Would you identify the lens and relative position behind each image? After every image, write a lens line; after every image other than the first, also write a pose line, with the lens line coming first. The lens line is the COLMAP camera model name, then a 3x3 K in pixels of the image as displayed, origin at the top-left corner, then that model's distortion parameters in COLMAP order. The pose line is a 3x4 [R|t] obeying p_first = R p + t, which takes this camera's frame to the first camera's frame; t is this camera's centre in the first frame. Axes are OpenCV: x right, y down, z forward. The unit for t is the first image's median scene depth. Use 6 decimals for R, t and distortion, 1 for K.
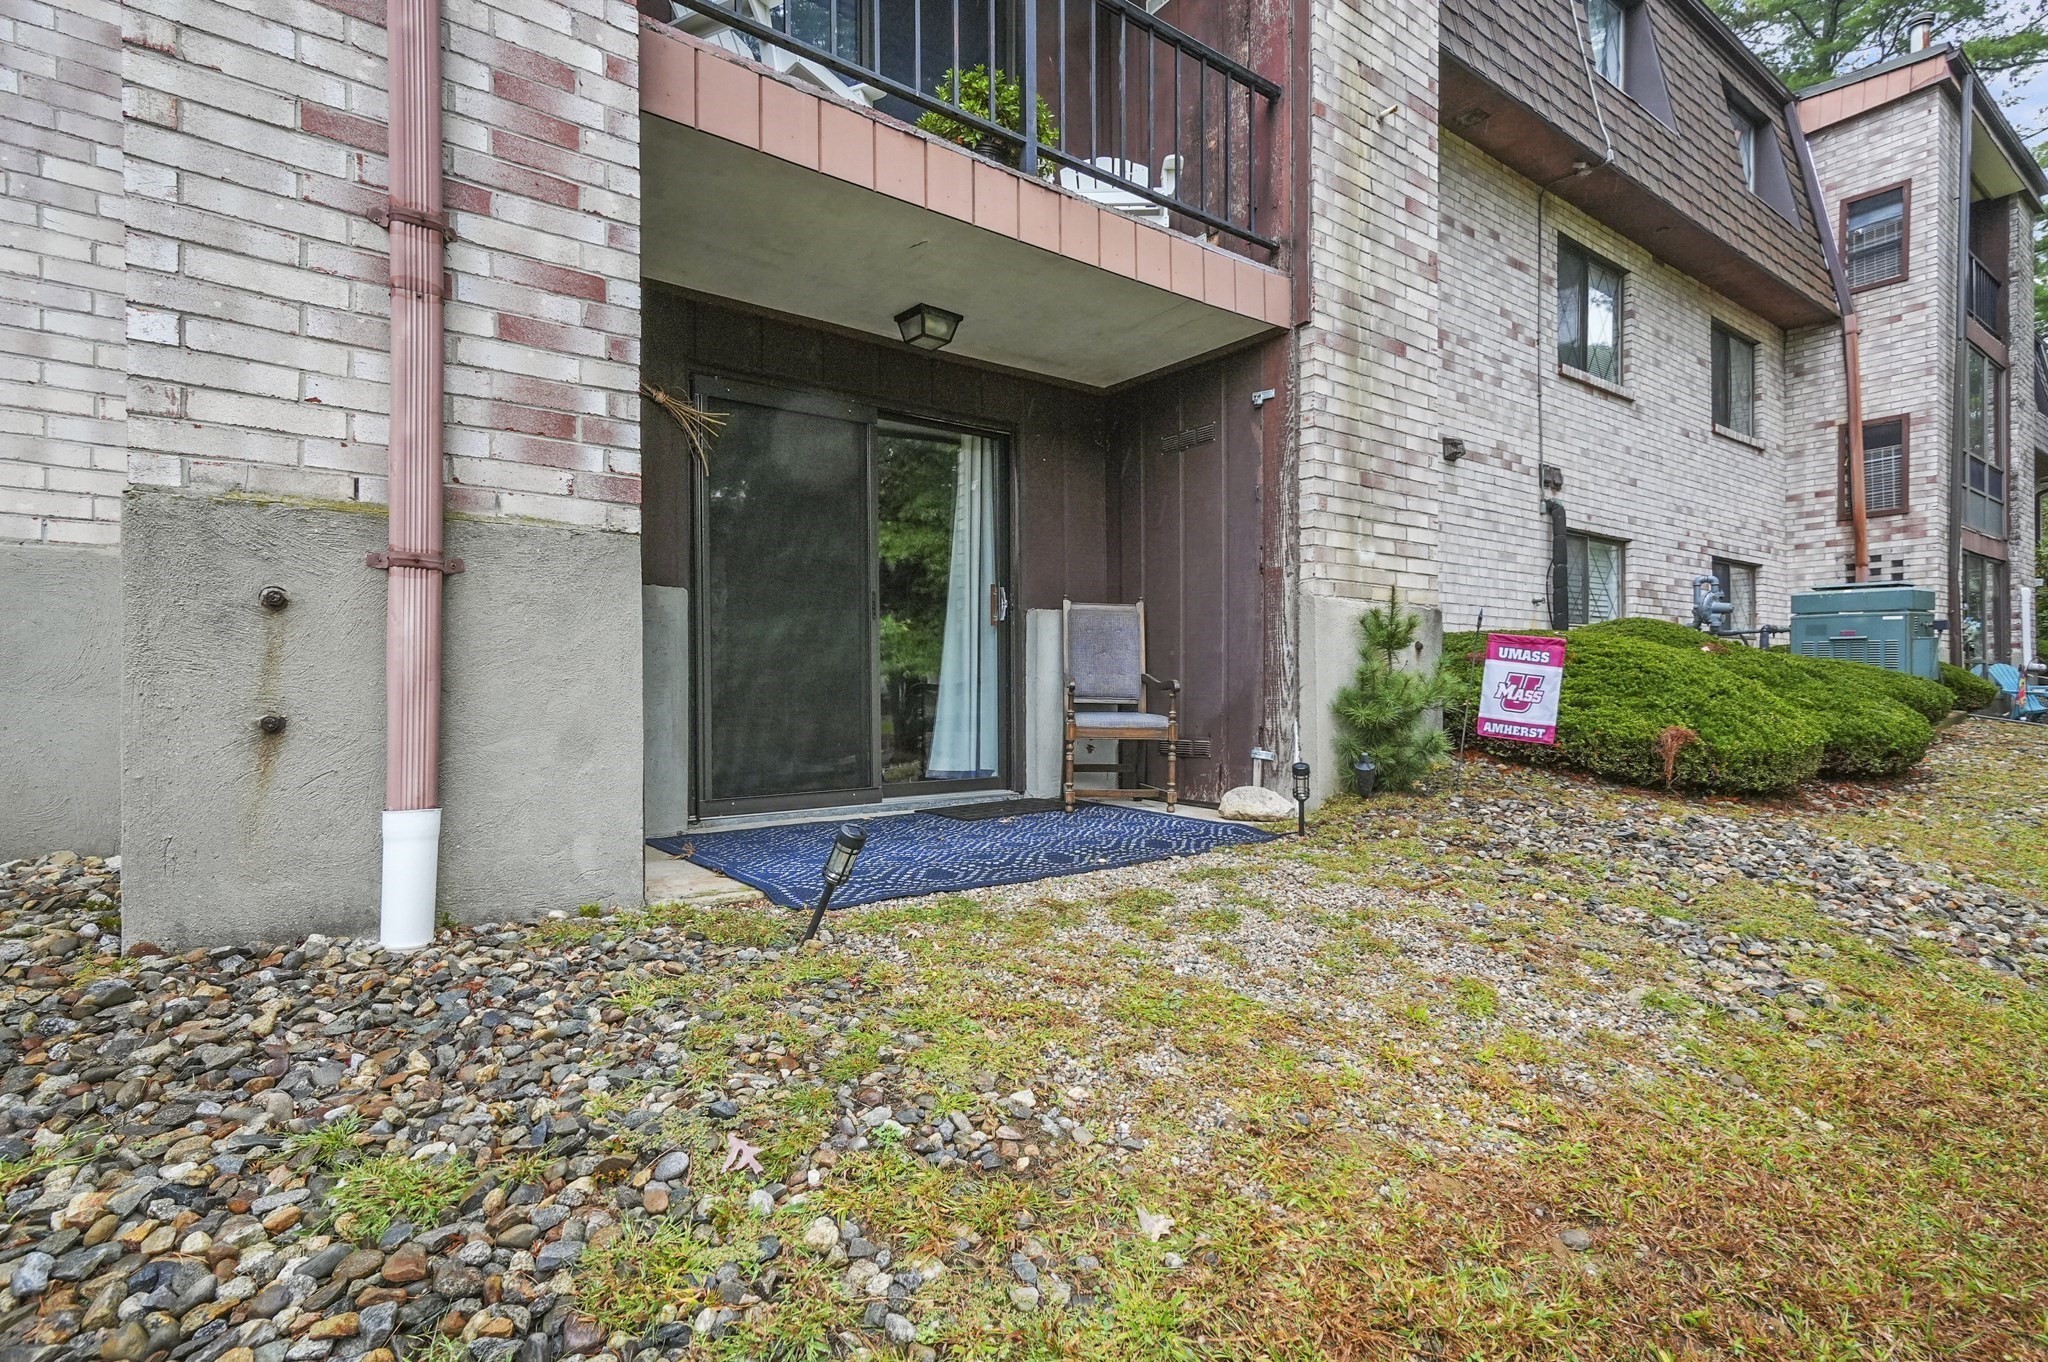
lens RADIAL K [[987.1, 0, 1037.2], [0, 987.1, 683.3], [0, 0, 1]] dist [0.025775, 0.005455]
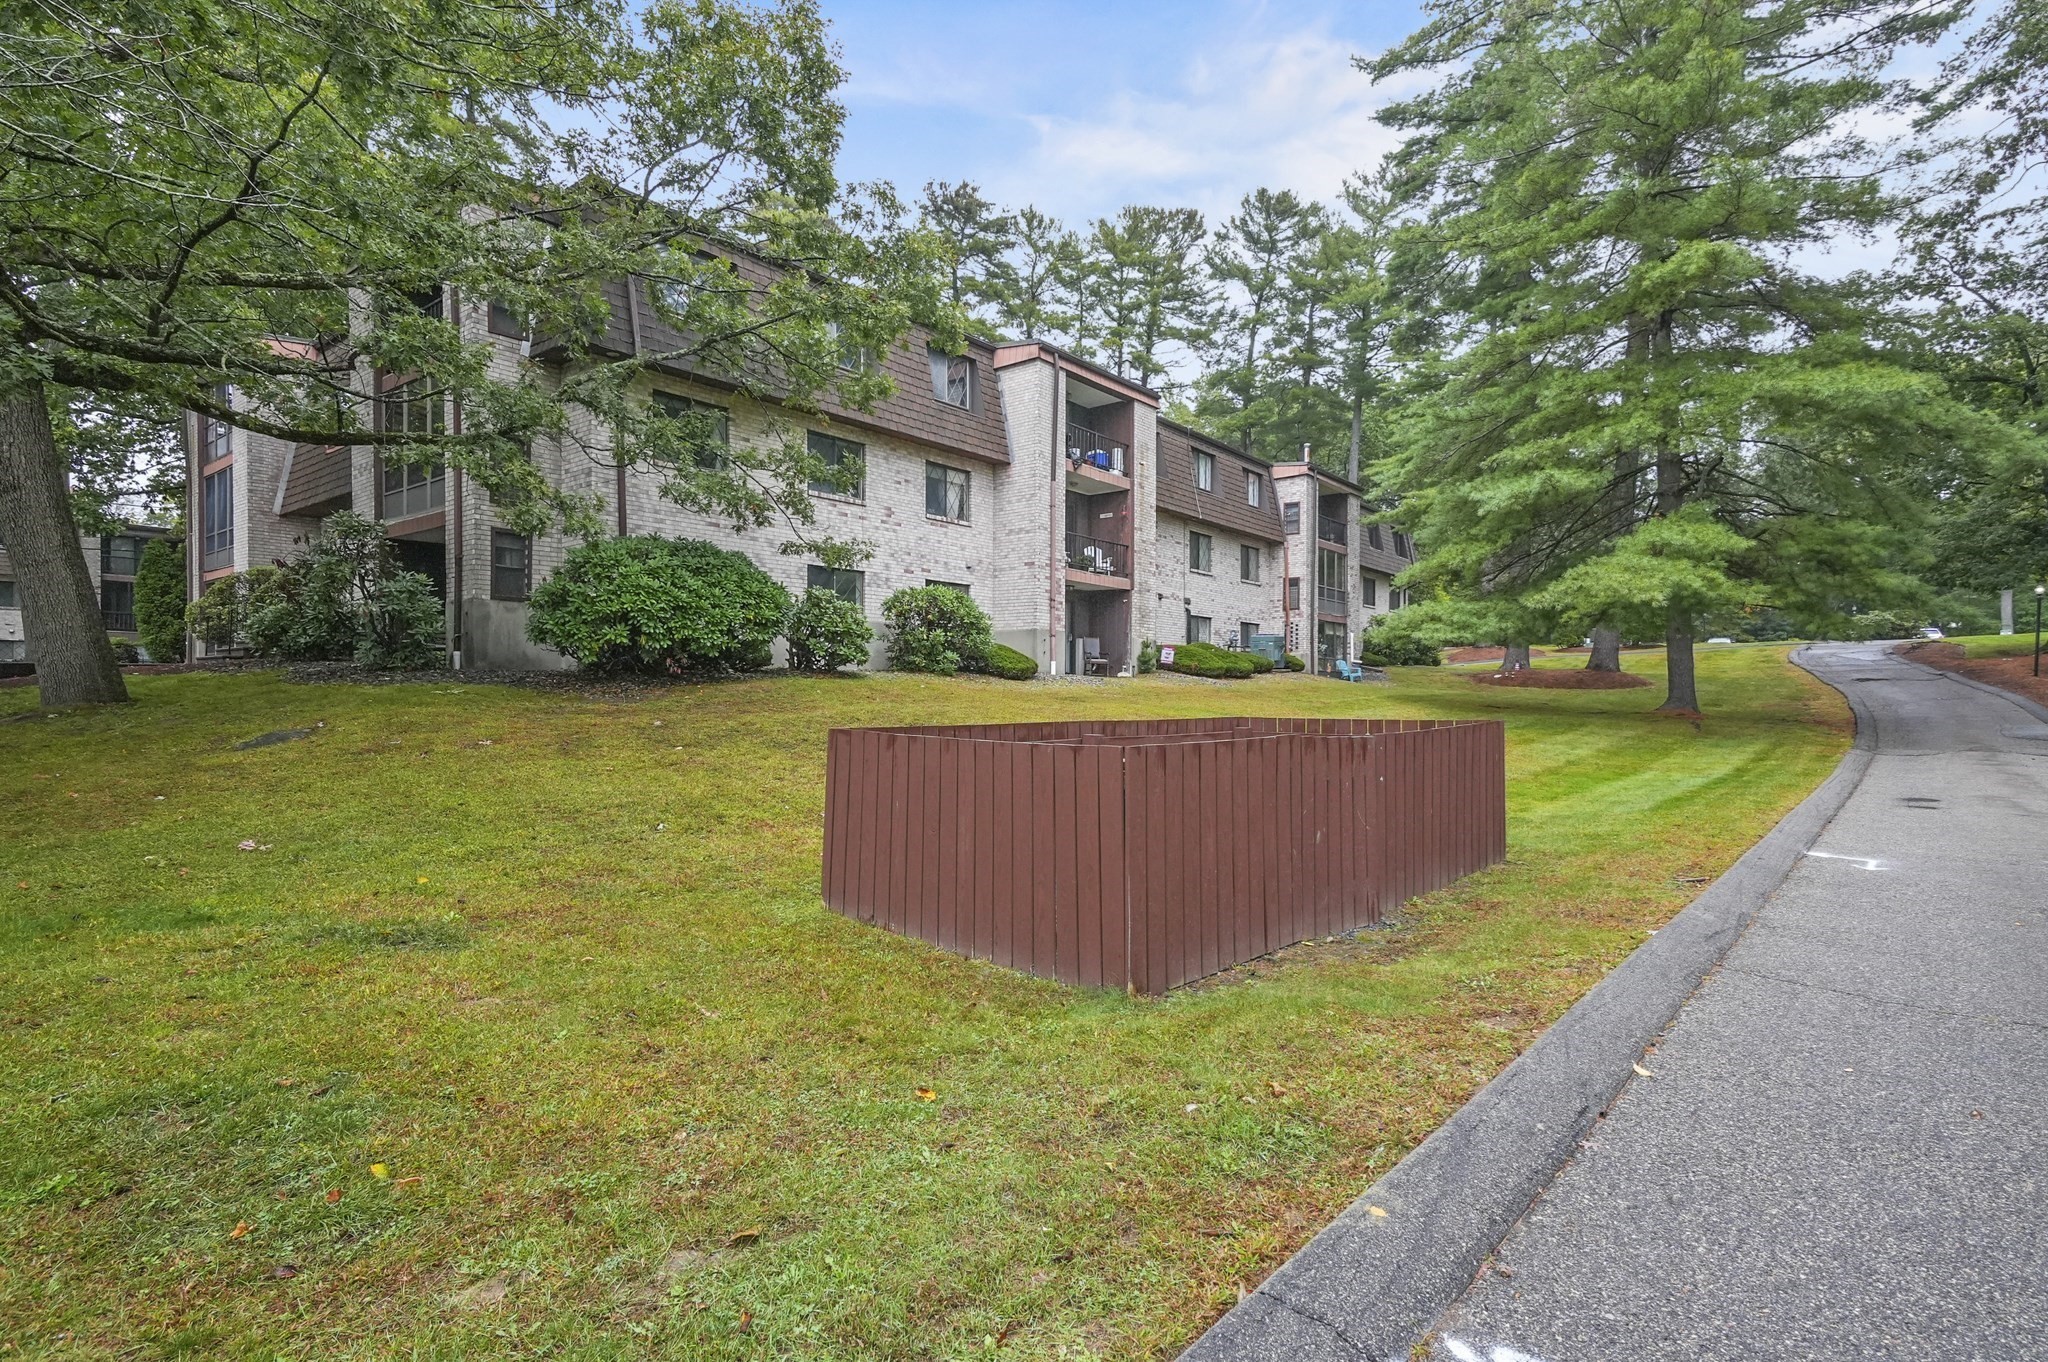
lens RADIAL K [[987.1, 0, 1033.9], [0, 987.1, 698.0], [0, 0, 1]] dist [0.025775, 0.005455]
pose [[0.969362, 0.009721, 0.245444, -1.596090], [-0.012851, 0.999855, 0.011152, 0.191282], [-0.245300, -0.013964, 0.969347, -4.170691]]
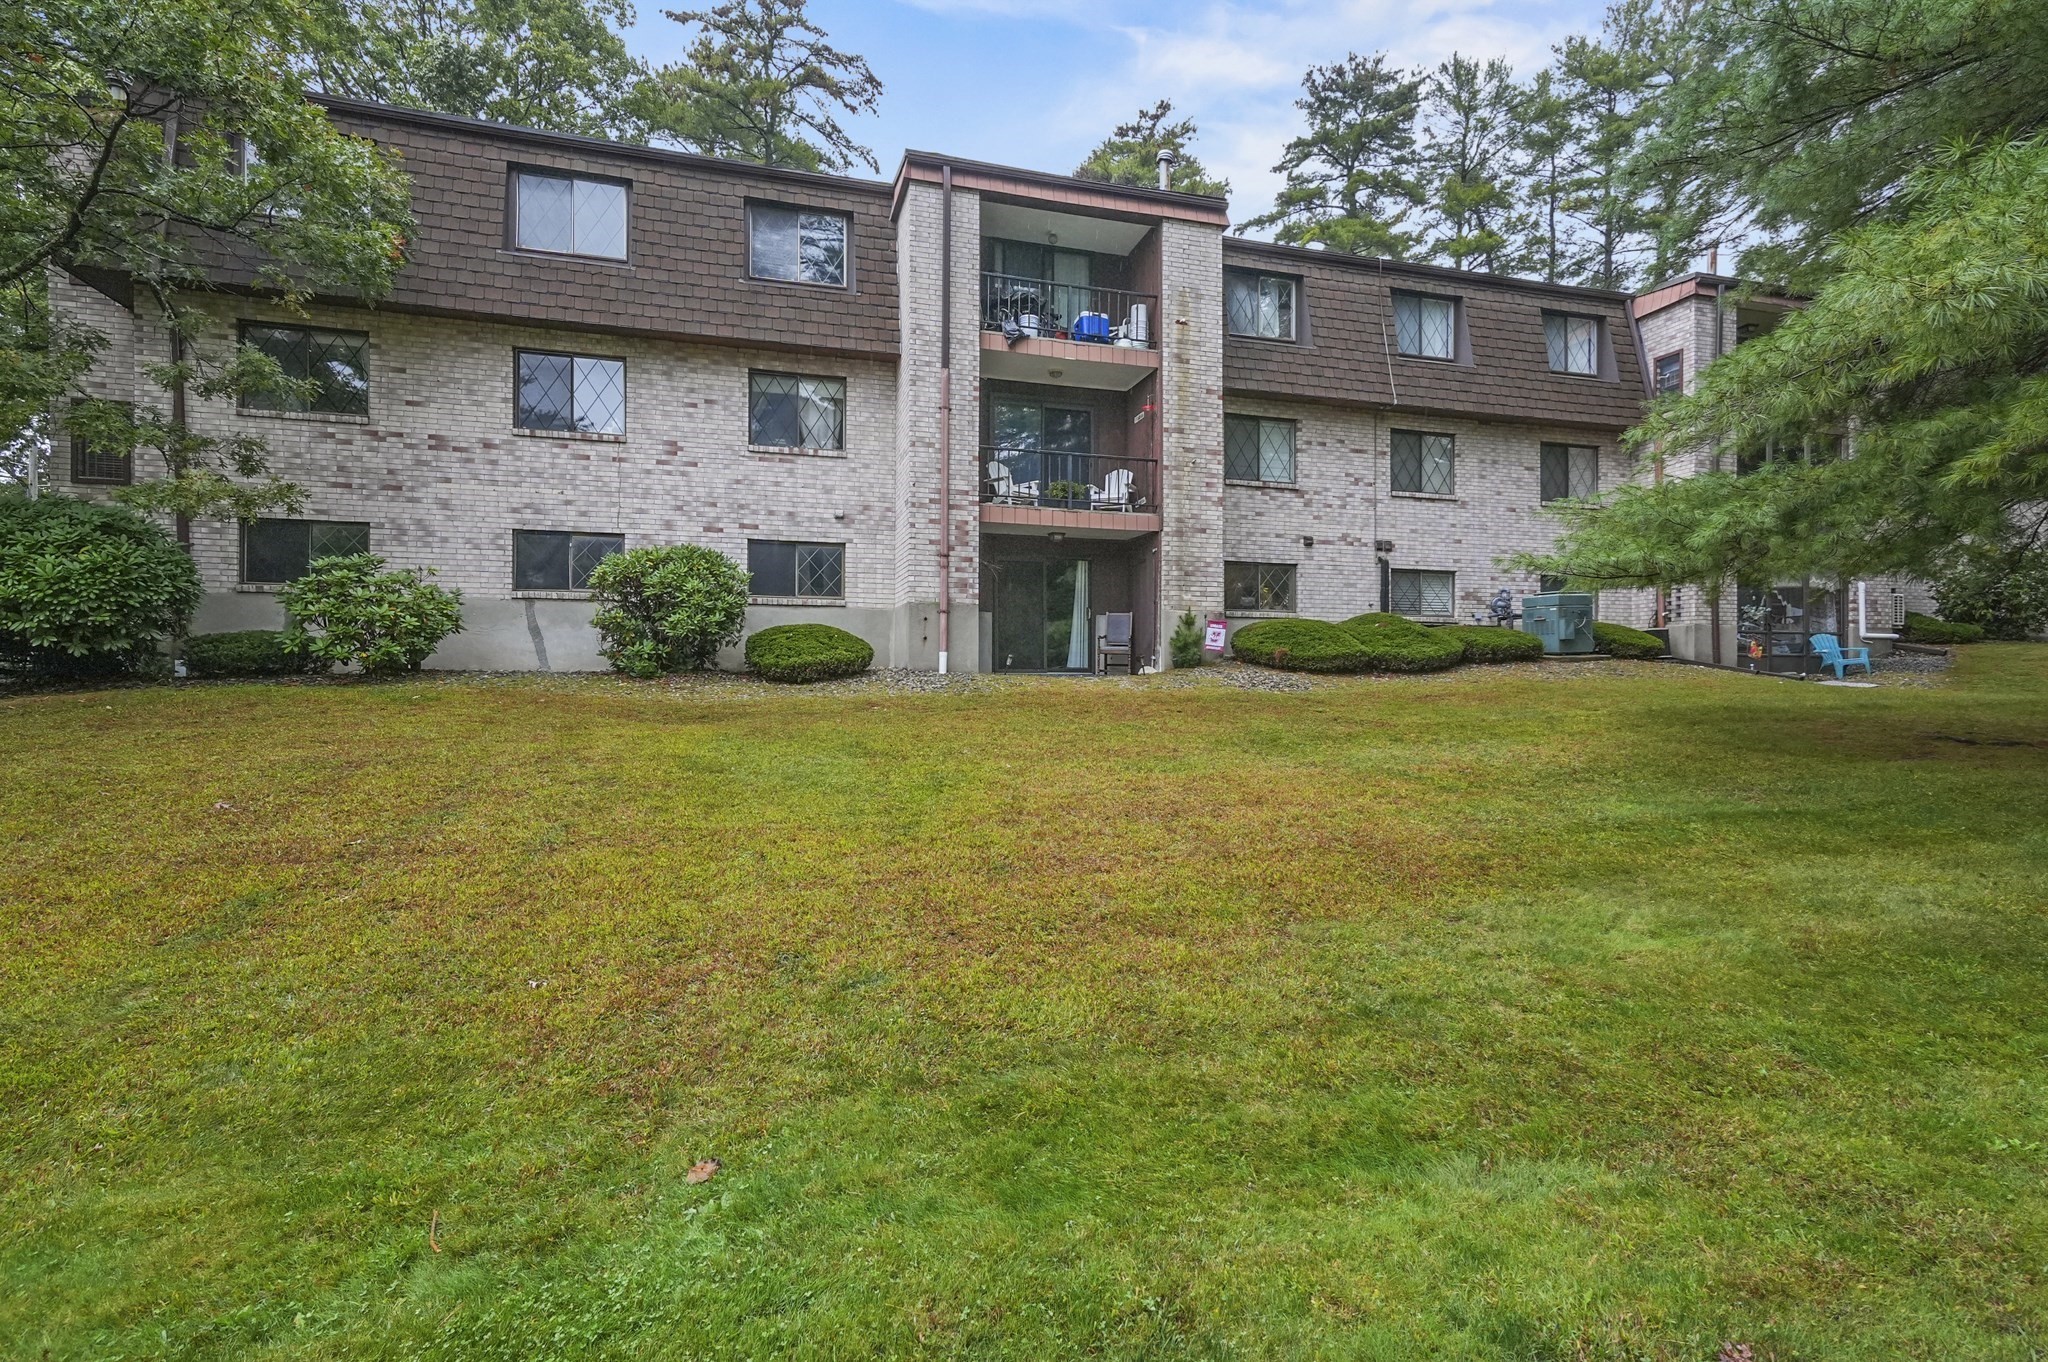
lens RADIAL K [[987.1, 0, 1032.8], [0, 987.1, 684.4], [0, 0, 1]] dist [0.025775, 0.005455]
pose [[0.938377, 0.002126, -0.345607, 1.004711], [-0.002318, 0.999997, -0.000144, 0.164561], [0.345606, 0.000936, 0.938379, -2.278547]]
